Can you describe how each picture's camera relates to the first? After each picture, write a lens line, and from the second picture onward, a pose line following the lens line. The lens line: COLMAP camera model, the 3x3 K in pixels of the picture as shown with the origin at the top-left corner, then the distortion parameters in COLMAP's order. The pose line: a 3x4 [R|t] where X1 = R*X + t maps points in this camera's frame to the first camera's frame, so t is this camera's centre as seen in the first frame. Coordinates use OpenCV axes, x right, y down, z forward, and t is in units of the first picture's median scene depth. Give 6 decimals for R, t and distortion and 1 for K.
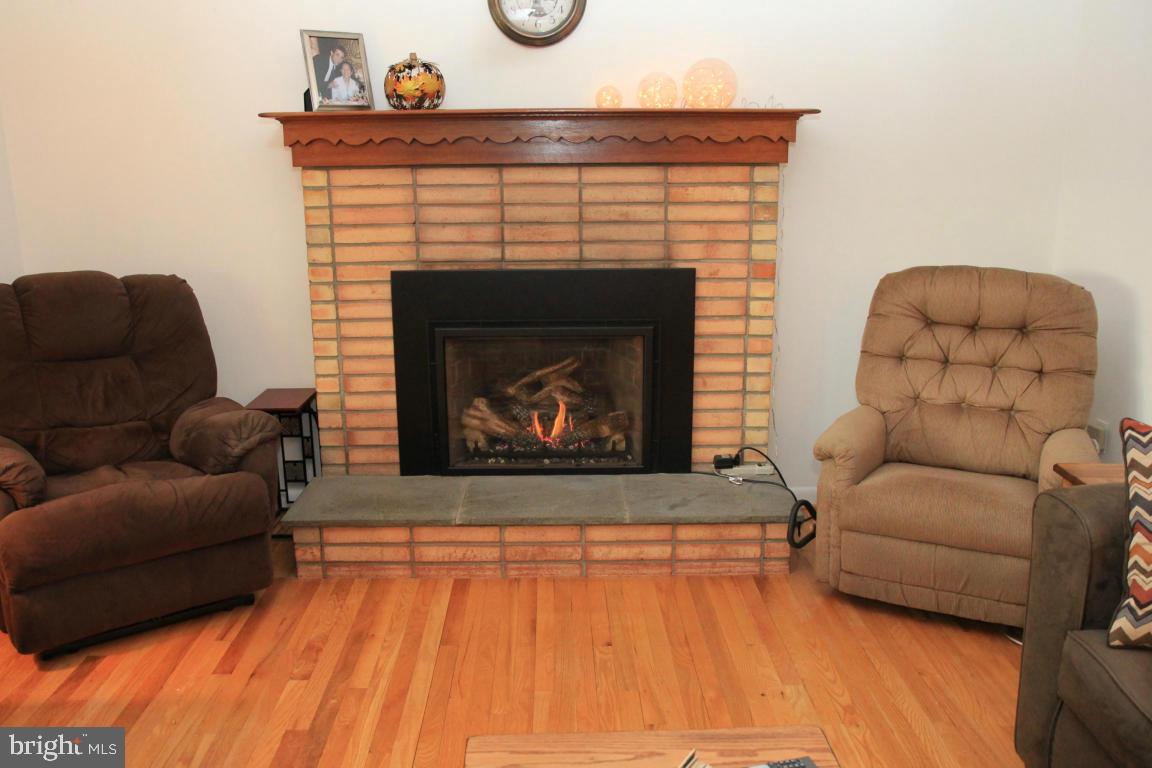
lens RADIAL K [[949.9, 0, 568.3], [0, 949.9, 382.6], [0, 0, 1]] dist [-0.112598, 0.146835]
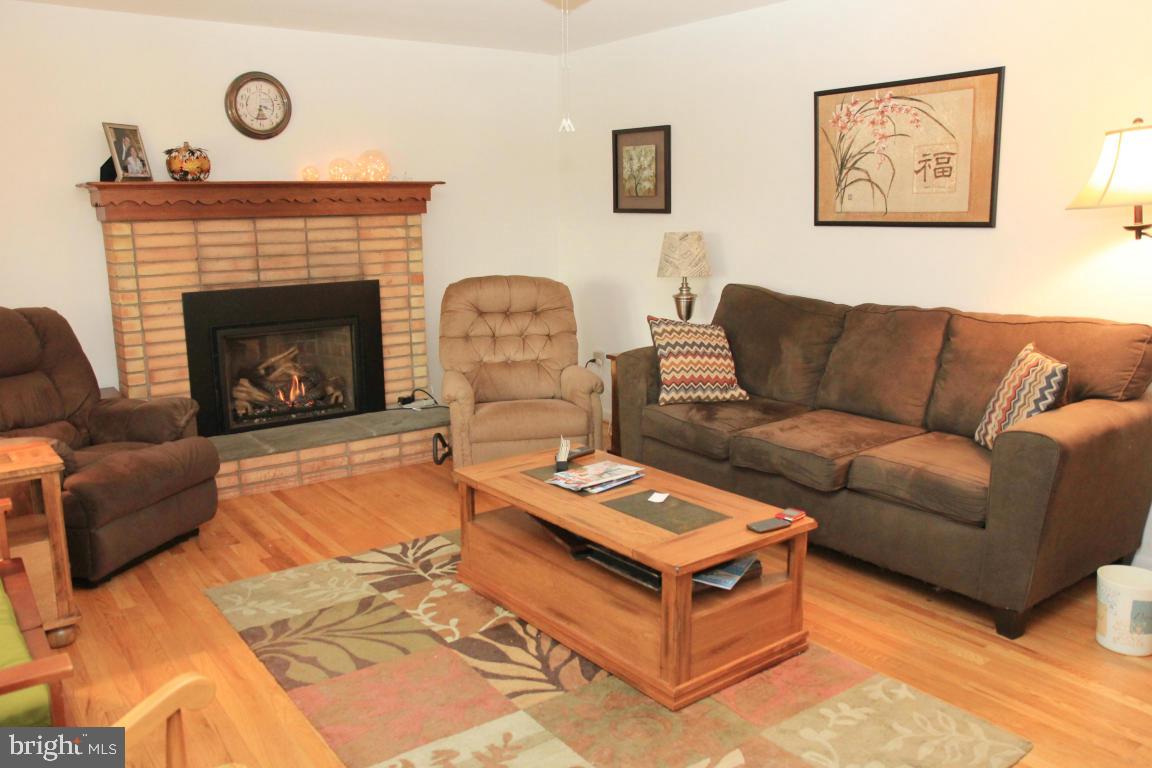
lens RADIAL K [[910.5, 0, 566.7], [0, 910.5, 386.1], [0, 0, 1]] dist [-0.102996, 0.116162]
pose [[0.816578, -0.115799, 0.565501, -0.494415], [0.139582, 0.990210, 0.001212, 0.100391], [-0.560105, 0.077944, 0.824747, -0.429161]]
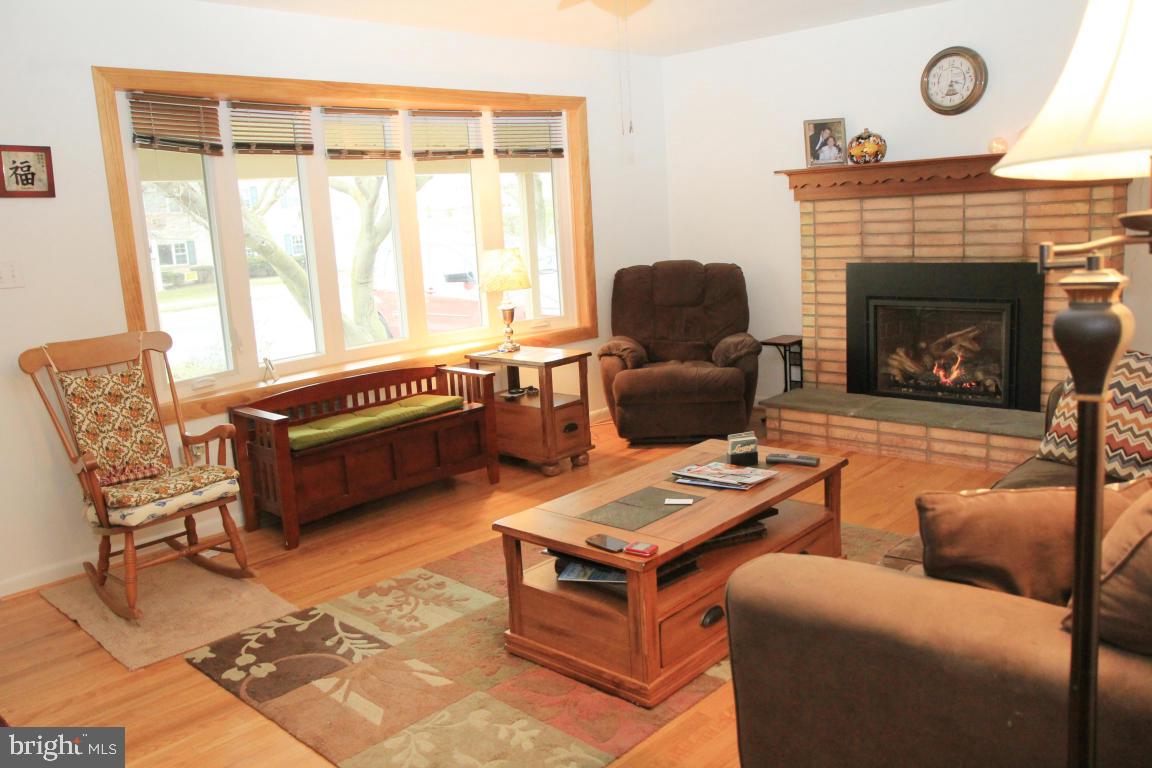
lens RADIAL K [[910.5, 0, 566.7], [0, 910.5, 386.1], [0, 0, 1]] dist [-0.102996, 0.116162]
pose [[0.708783, 0.096484, -0.698797, 0.574277], [-0.107826, 0.993780, 0.027845, 0.100754], [0.697137, 0.055613, 0.714778, -0.430246]]
